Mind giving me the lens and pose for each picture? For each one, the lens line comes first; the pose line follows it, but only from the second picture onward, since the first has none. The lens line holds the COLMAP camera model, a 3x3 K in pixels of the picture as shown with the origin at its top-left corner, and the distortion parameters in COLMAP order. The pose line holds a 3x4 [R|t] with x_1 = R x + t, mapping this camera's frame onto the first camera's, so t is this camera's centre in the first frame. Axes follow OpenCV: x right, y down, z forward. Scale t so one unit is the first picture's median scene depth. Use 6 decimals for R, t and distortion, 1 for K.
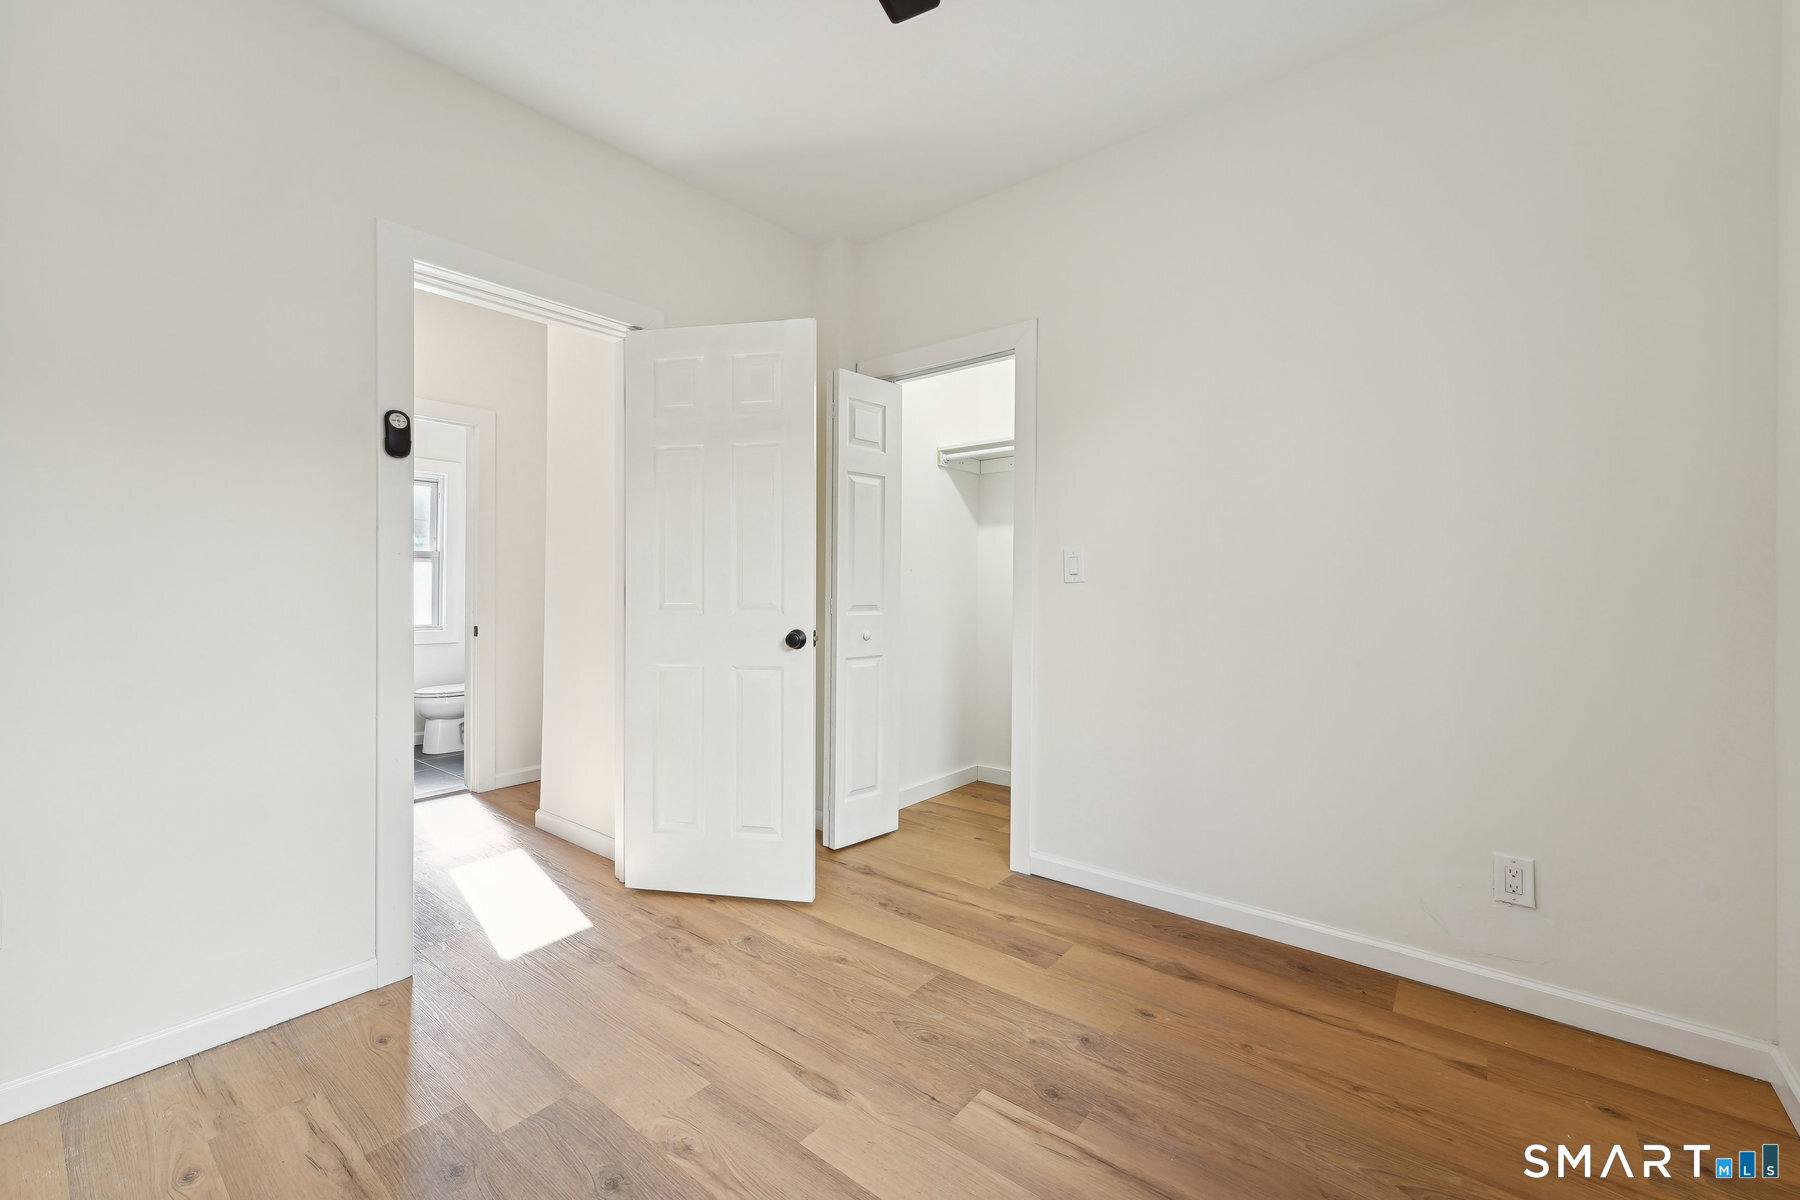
lens RADIAL K [[730.6, 0, 882.8], [0, 730.6, 564.8], [0, 0, 1]] dist [0.007329, 0.000466]
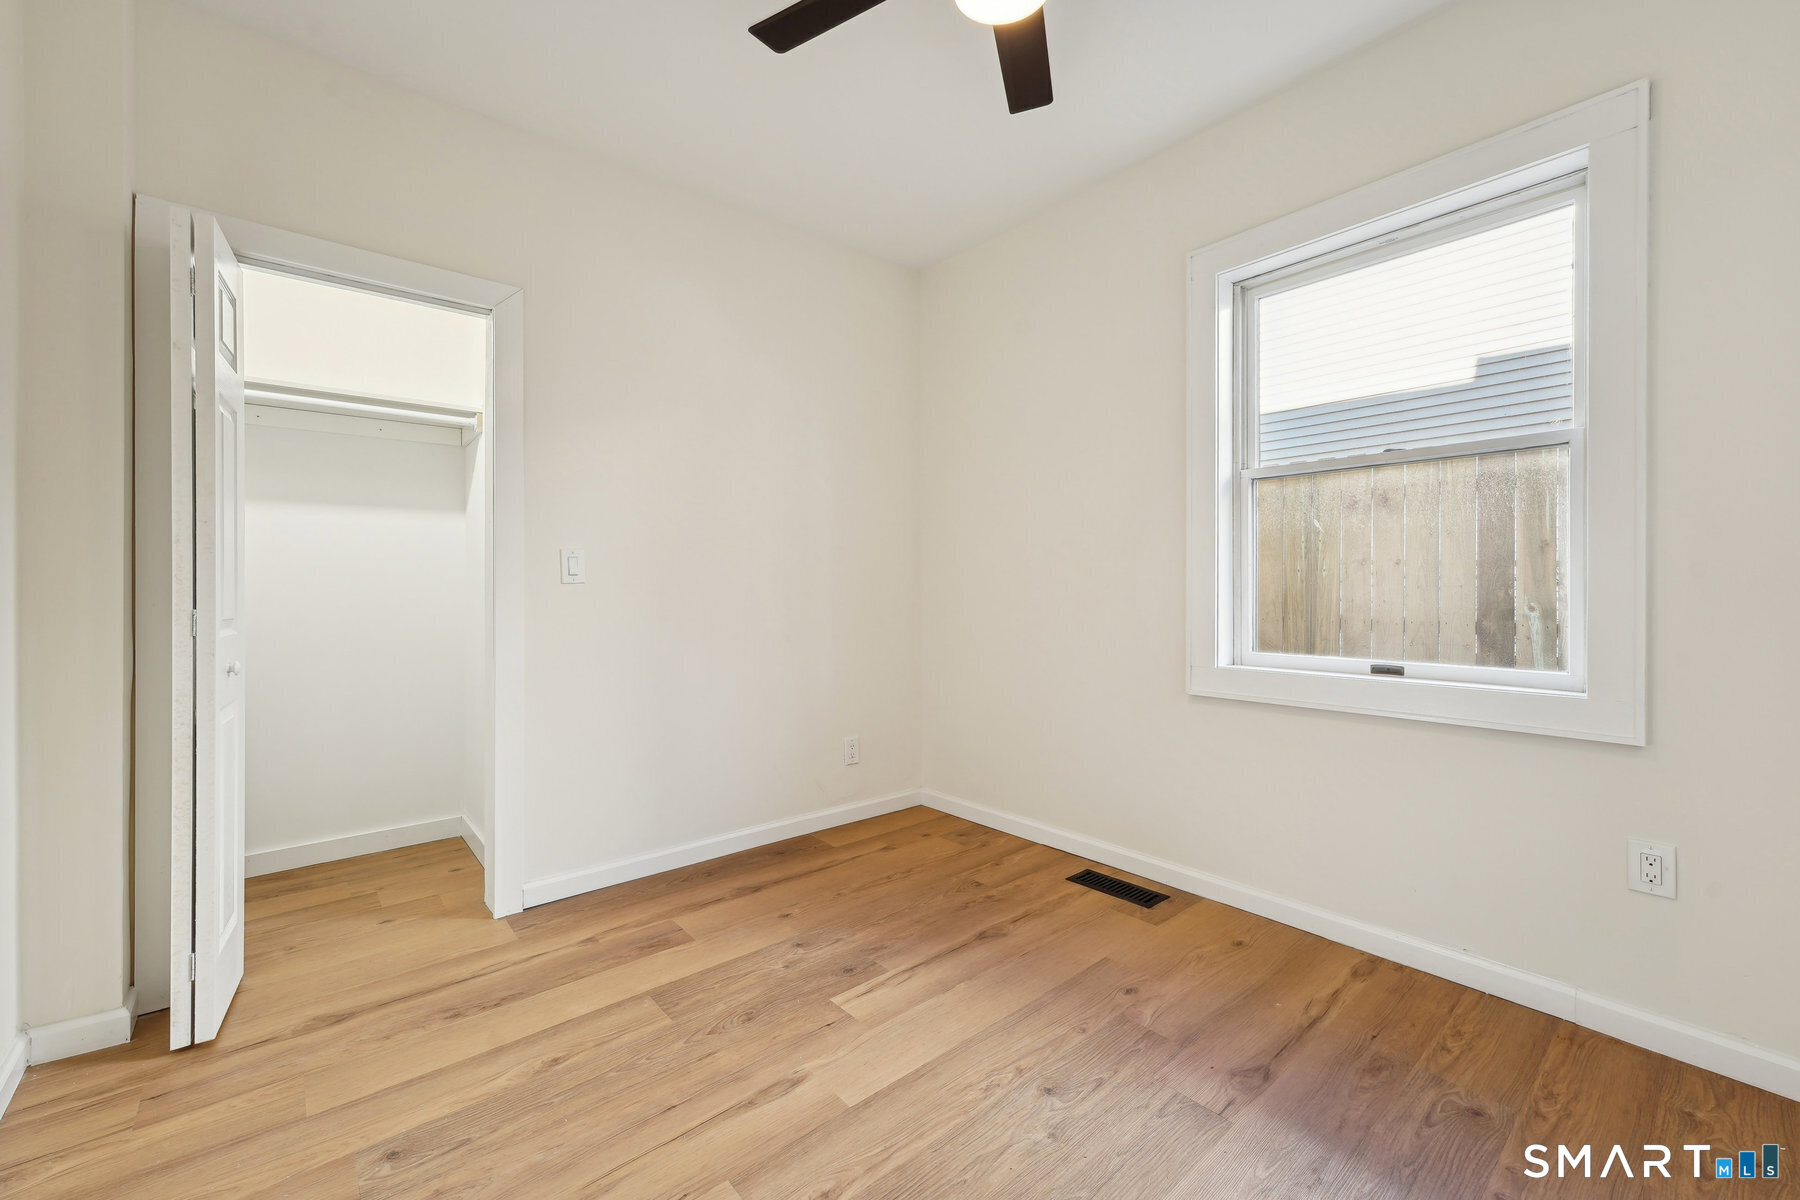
lens RADIAL K [[730.6, 0, 903.0], [0, 730.6, 591.3], [0, 0, 1]] dist [0.007329, 0.000466]
pose [[0.178067, -0.004538, 0.984008, -0.823102], [-0.022048, 0.999720, 0.008600, 0.021345], [-0.983771, -0.023226, 0.177917, 0.542782]]
